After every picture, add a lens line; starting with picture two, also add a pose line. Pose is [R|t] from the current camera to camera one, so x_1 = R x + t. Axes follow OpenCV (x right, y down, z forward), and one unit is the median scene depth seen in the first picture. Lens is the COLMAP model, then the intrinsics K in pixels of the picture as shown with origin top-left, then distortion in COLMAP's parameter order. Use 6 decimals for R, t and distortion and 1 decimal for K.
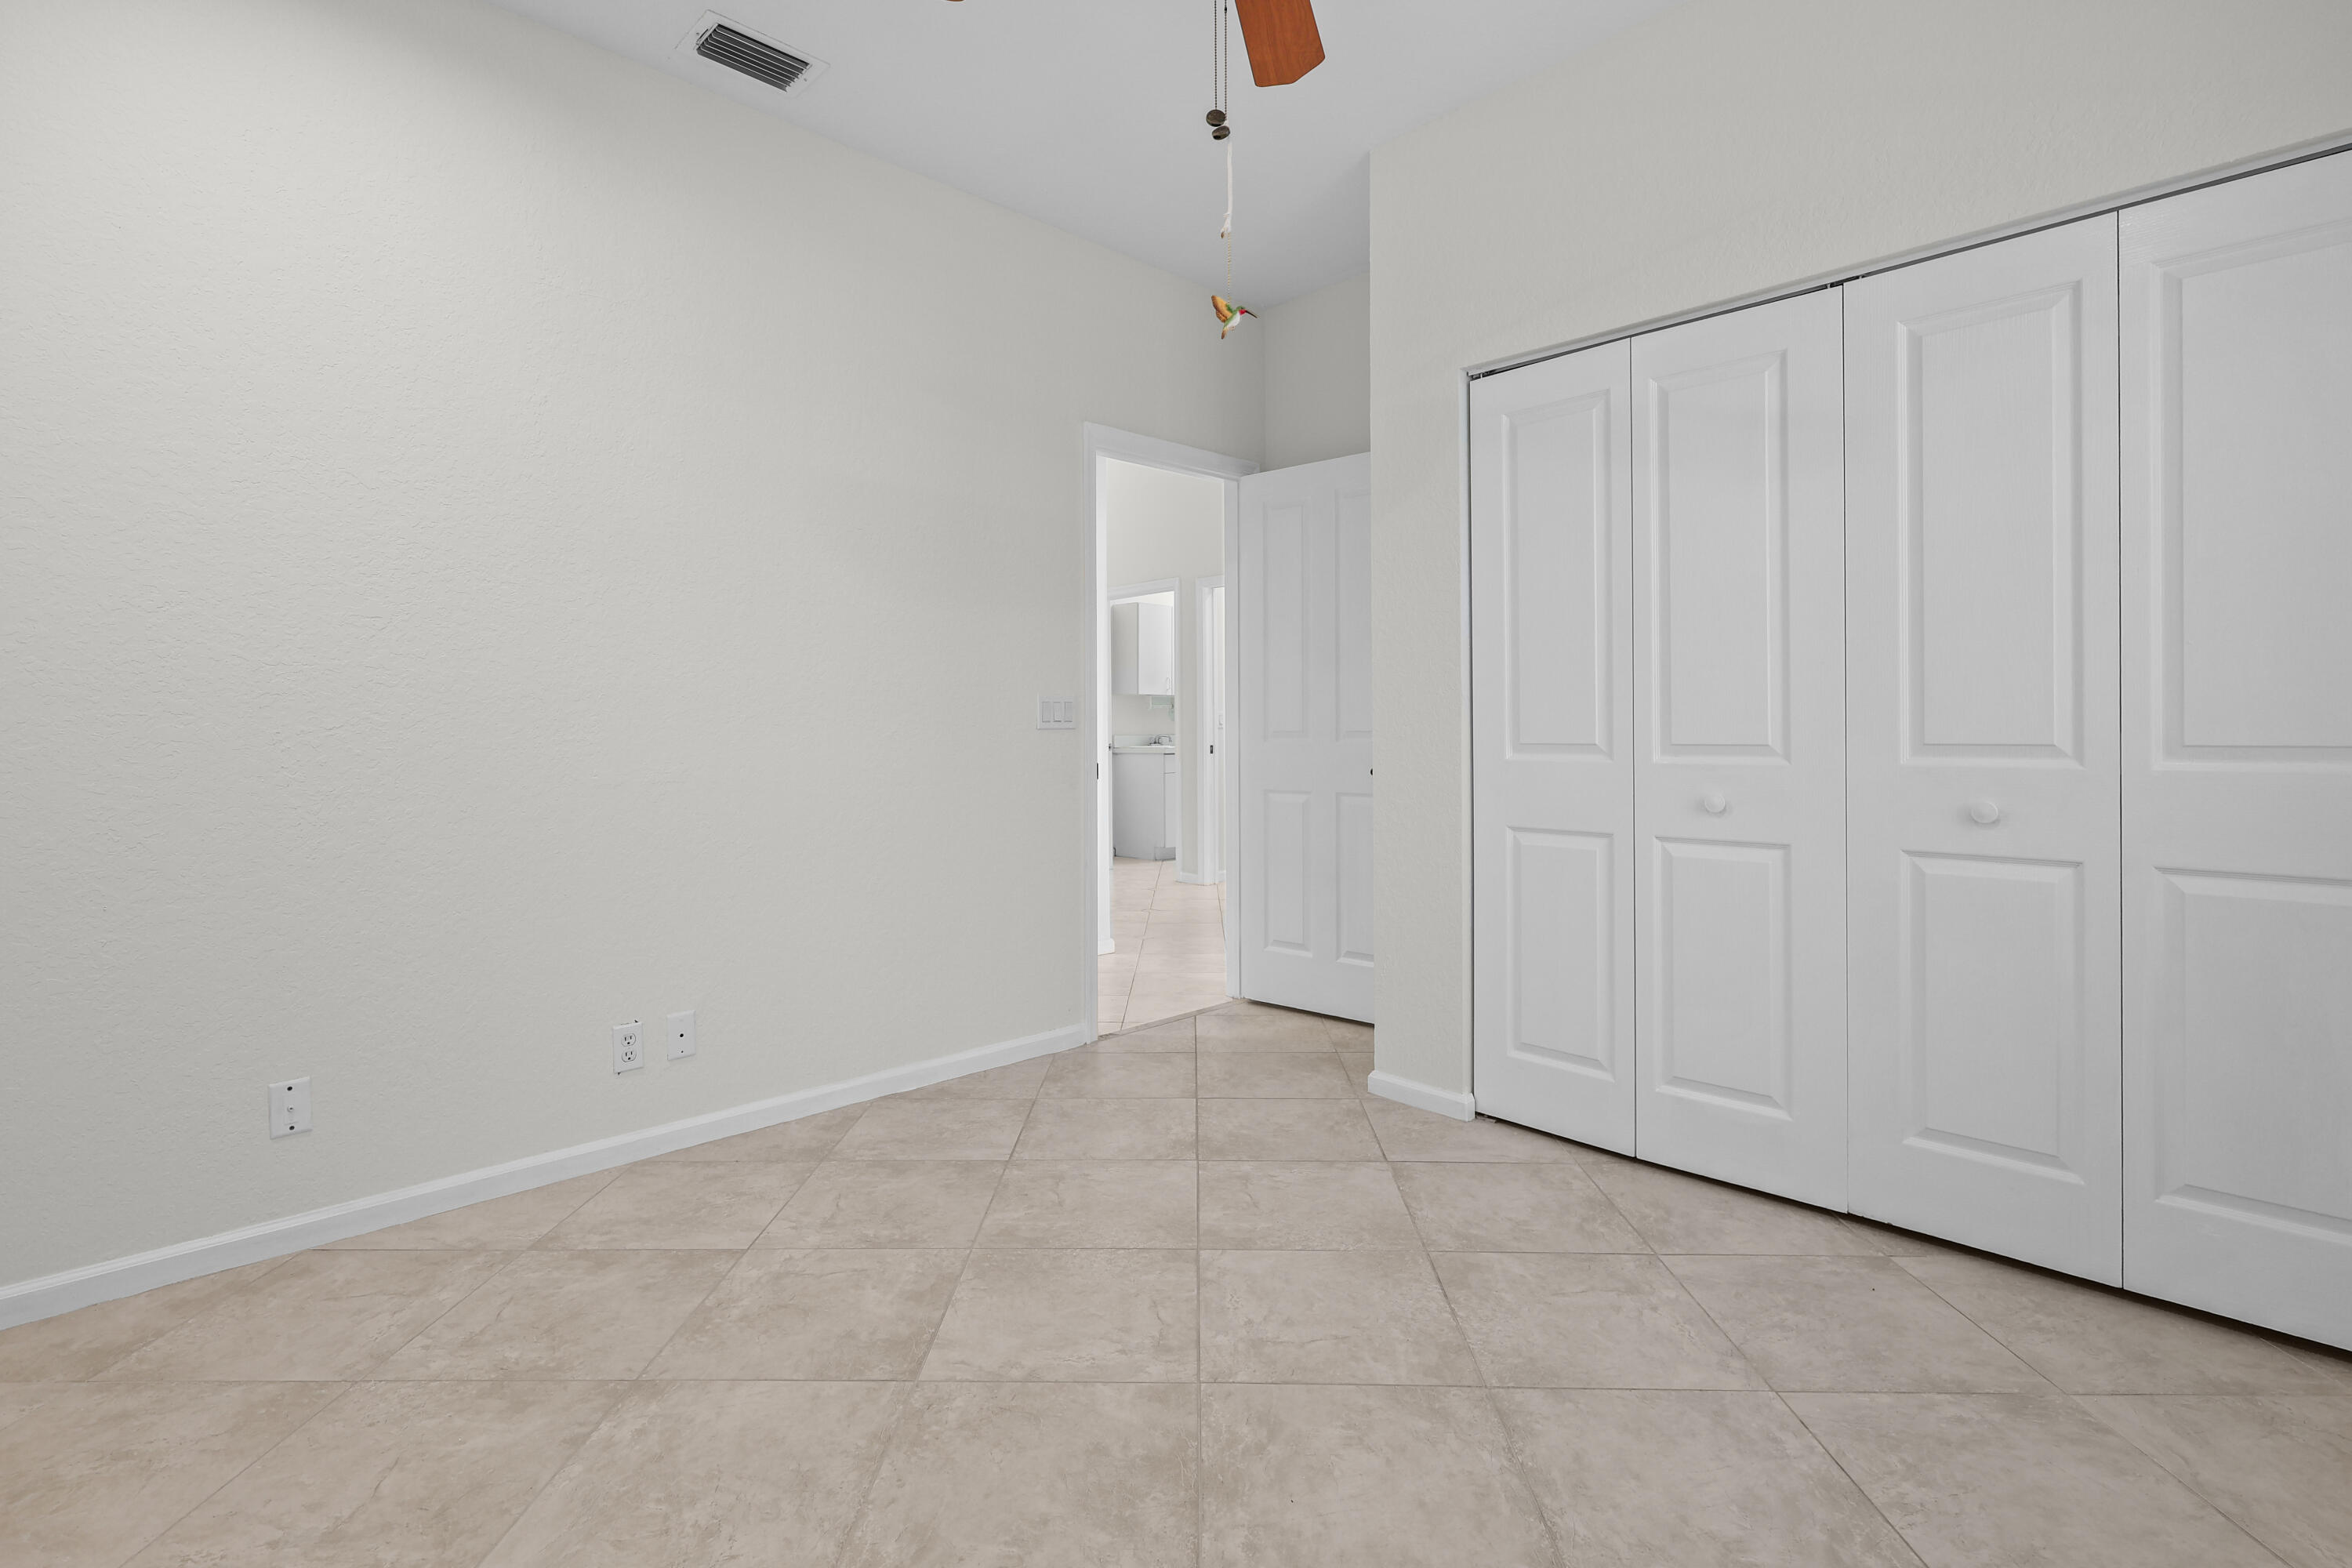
lens RADIAL K [[1102.0, 0, 1175.1], [0, 1102.0, 772.6], [0, 0, 1]] dist [-0.002323, 0.000460]
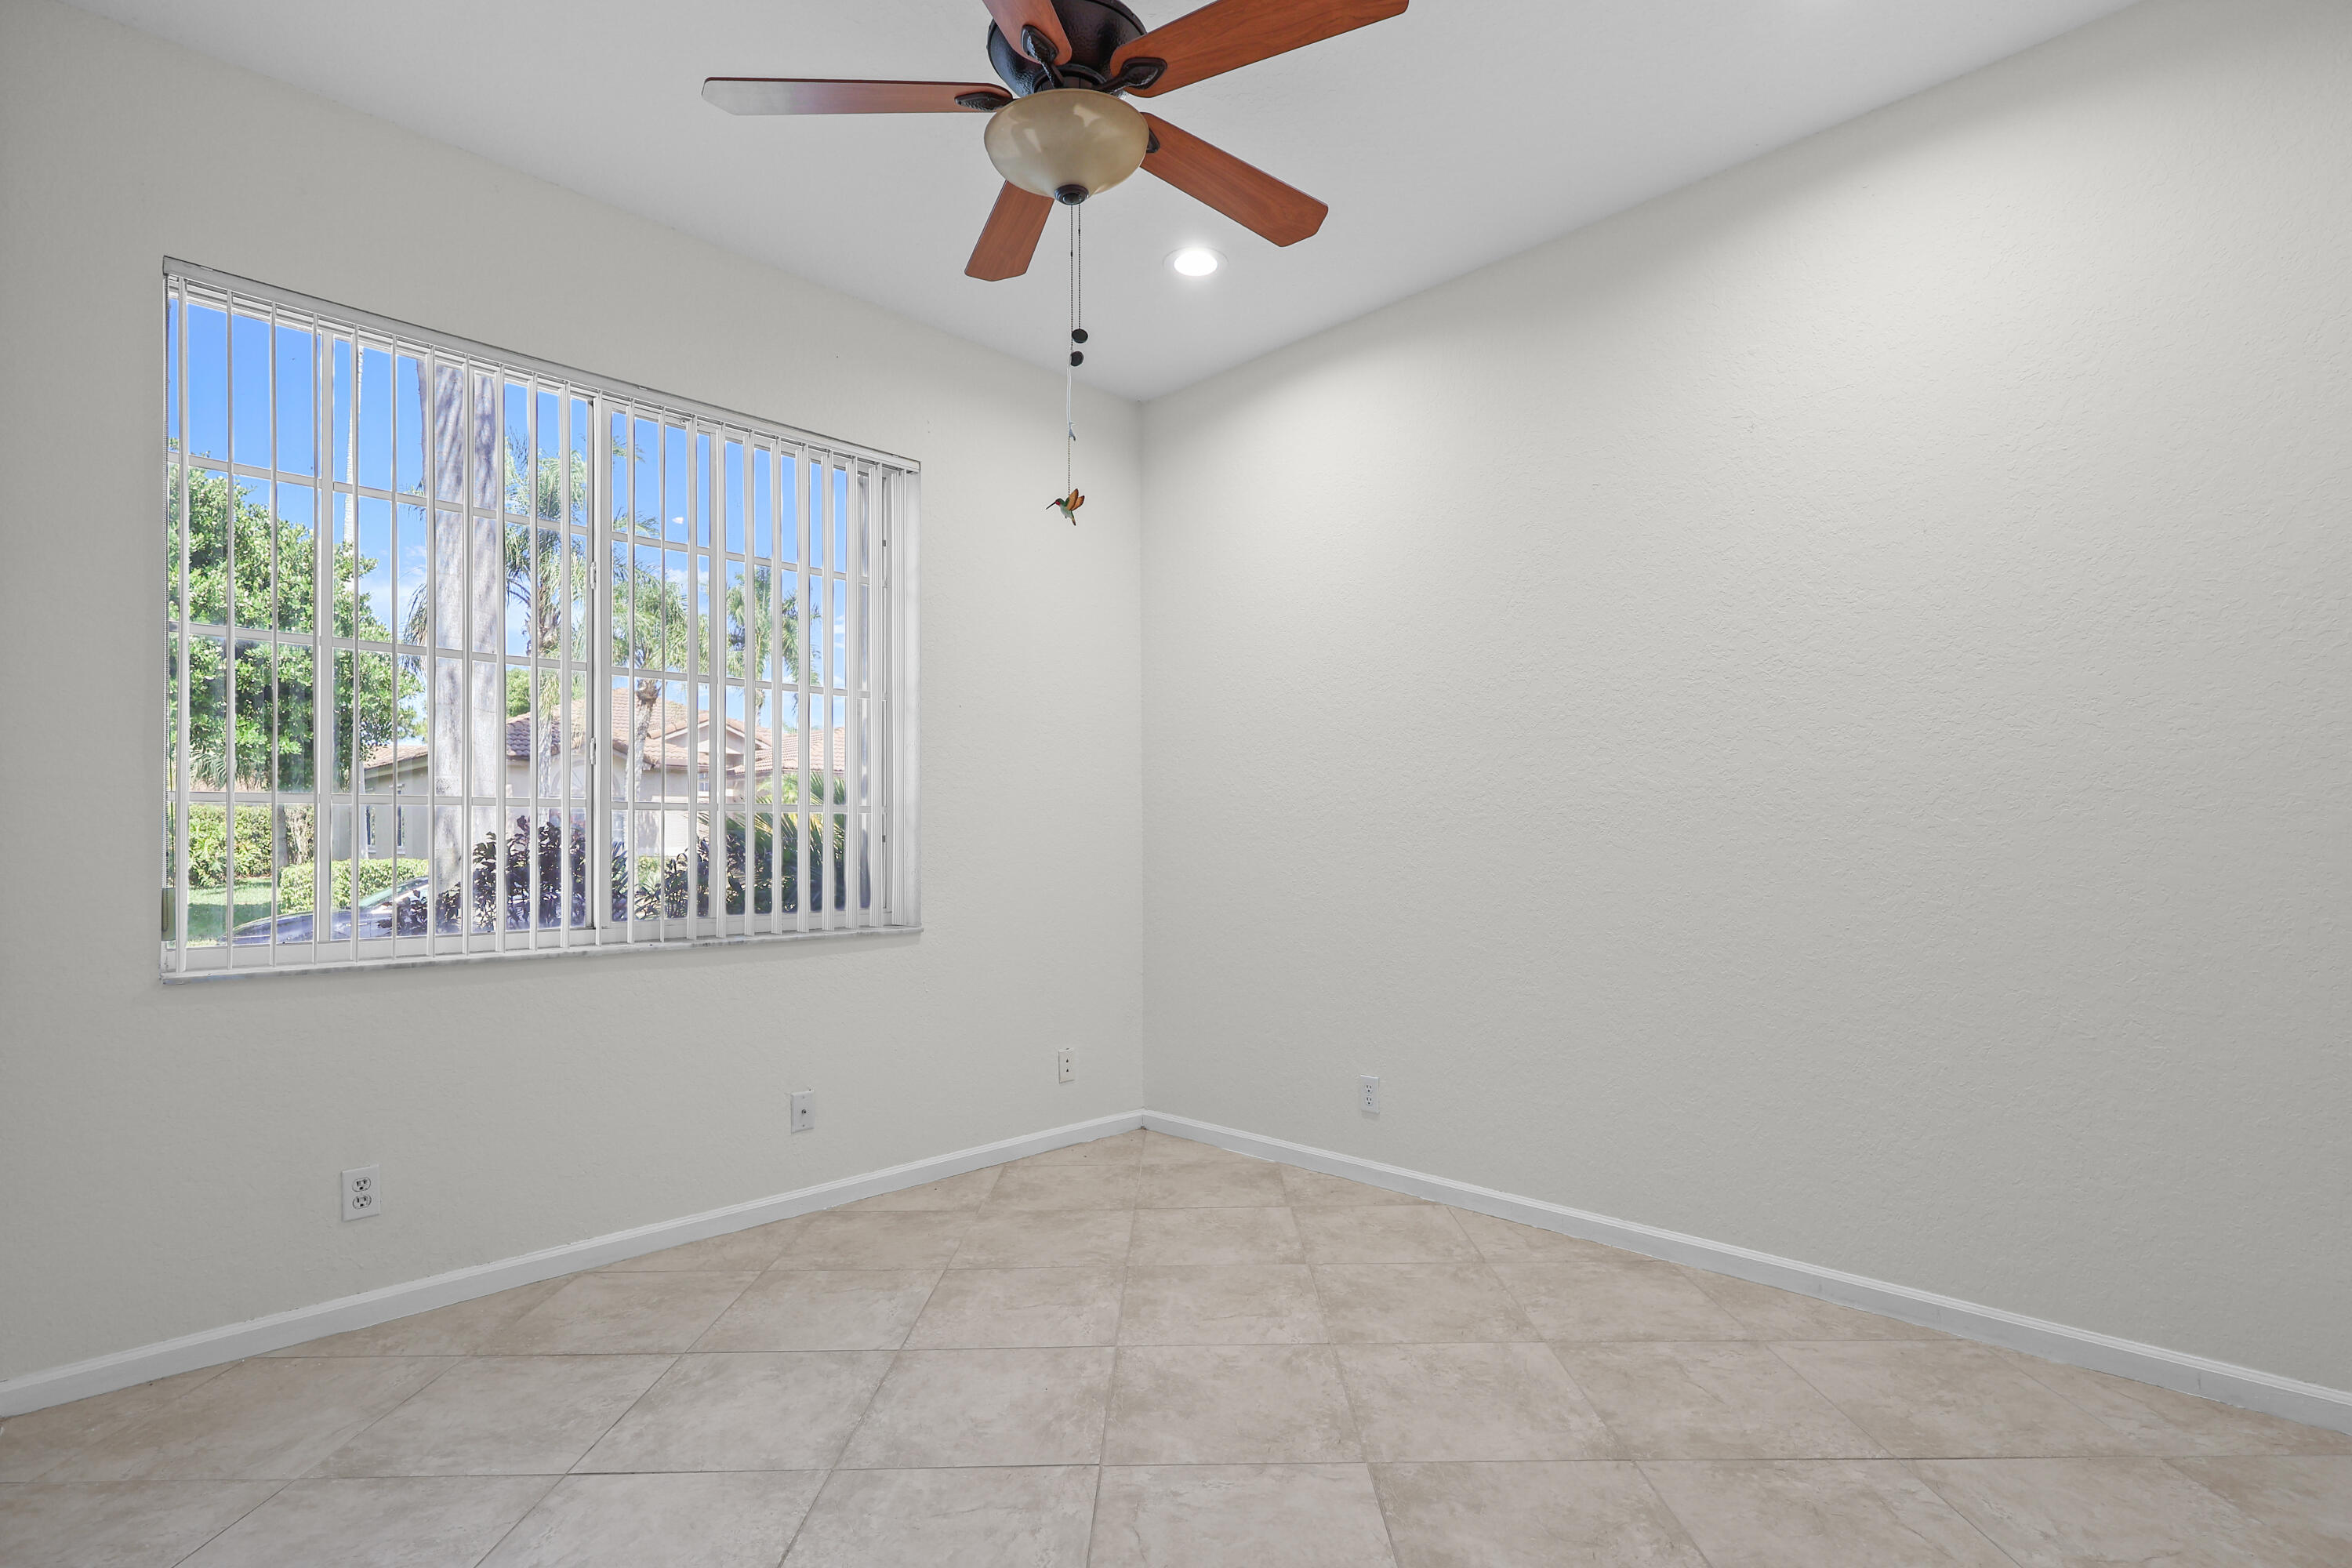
lens RADIAL K [[1102.0, 0, 1176.9], [0, 1102.0, 797.2], [0, 0, 1]] dist [-0.002323, 0.000460]
pose [[-0.999817, 0.011877, -0.015015, -0.043328], [0.011923, 0.999925, -0.002948, -0.087980], [0.014979, -0.003126, -0.999883, 2.057784]]
